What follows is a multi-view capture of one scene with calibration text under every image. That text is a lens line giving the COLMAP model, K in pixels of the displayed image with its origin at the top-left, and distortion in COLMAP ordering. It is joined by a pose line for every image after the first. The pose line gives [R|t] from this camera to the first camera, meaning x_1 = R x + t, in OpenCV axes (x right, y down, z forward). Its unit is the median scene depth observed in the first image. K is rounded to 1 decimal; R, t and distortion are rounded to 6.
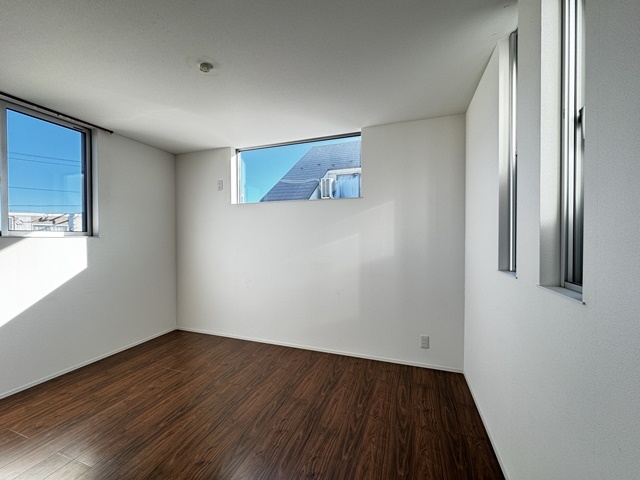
lens RADIAL K [[254.9, 0, 321.0], [0, 254.9, 240.0], [0, 0, 1]] dist [-0.004590, 0.000429]
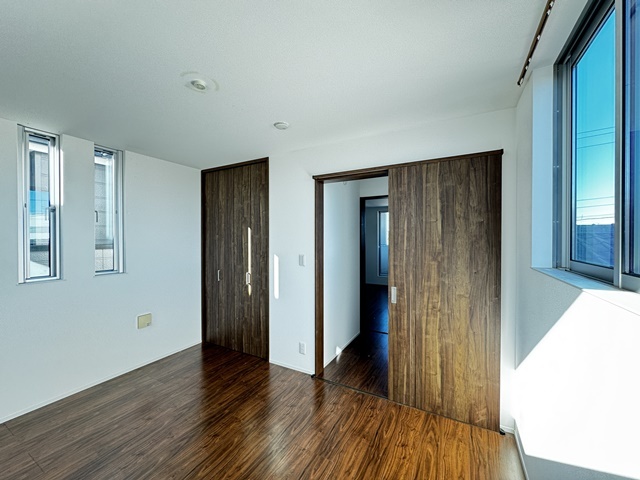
lens RADIAL K [[254.9, 0, 320.5], [0, 254.9, 240.3], [0, 0, 1]] dist [-0.004590, 0.000429]
pose [[-0.985940, 0.002280, 0.167082, -0.708466], [0.005707, 0.999783, 0.020031, -0.085699], [-0.167000, 0.020703, -0.985739, 1.255141]]
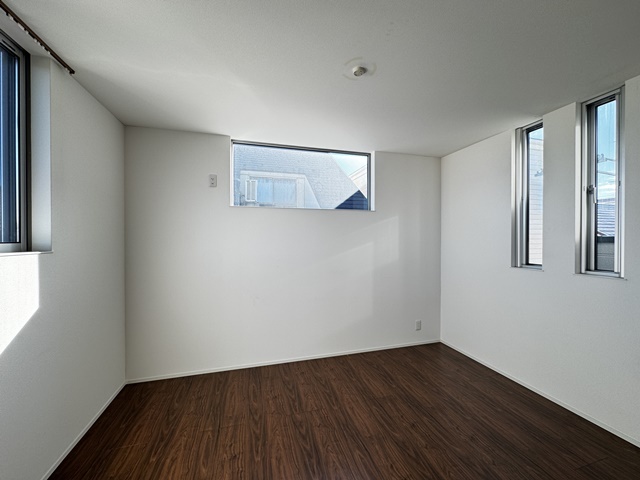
lens RADIAL K [[254.9, 0, 321.2], [0, 254.9, 240.6], [0, 0, 1]] dist [-0.004590, 0.000429]
pose [[0.818004, -0.003607, 0.575202, -0.753748], [0.006988, 0.999969, -0.003668, -0.032714], [-0.575170, 0.007020, 0.818003, 0.213884]]
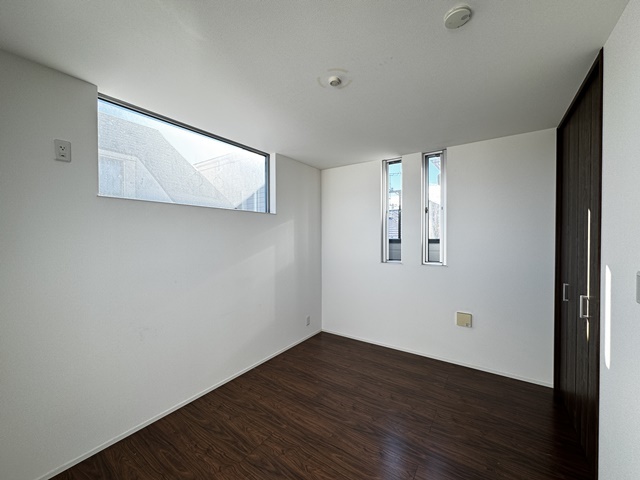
lens RADIAL K [[254.9, 0, 320.2], [0, 254.9, 241.1], [0, 0, 1]] dist [-0.004590, 0.000429]
pose [[0.267439, -0.017807, 0.963410, -0.947182], [0.016401, 0.999769, 0.013926, -0.064362], [-0.963435, 0.012076, 0.267669, 0.545035]]
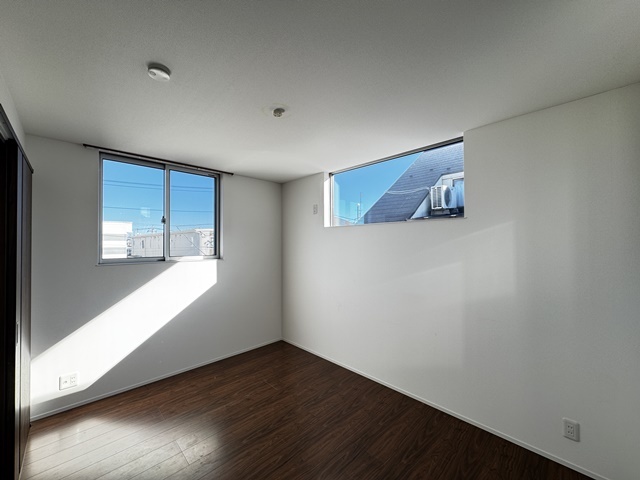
lens RADIAL K [[254.9, 0, 320.6], [0, 254.9, 240.1], [0, 0, 1]] dist [-0.004590, 0.000429]
pose [[0.897034, -0.007336, -0.441902, 0.112858], [-0.003058, 0.999735, -0.022804, -0.084949], [0.441952, 0.021808, 0.896774, 0.095310]]
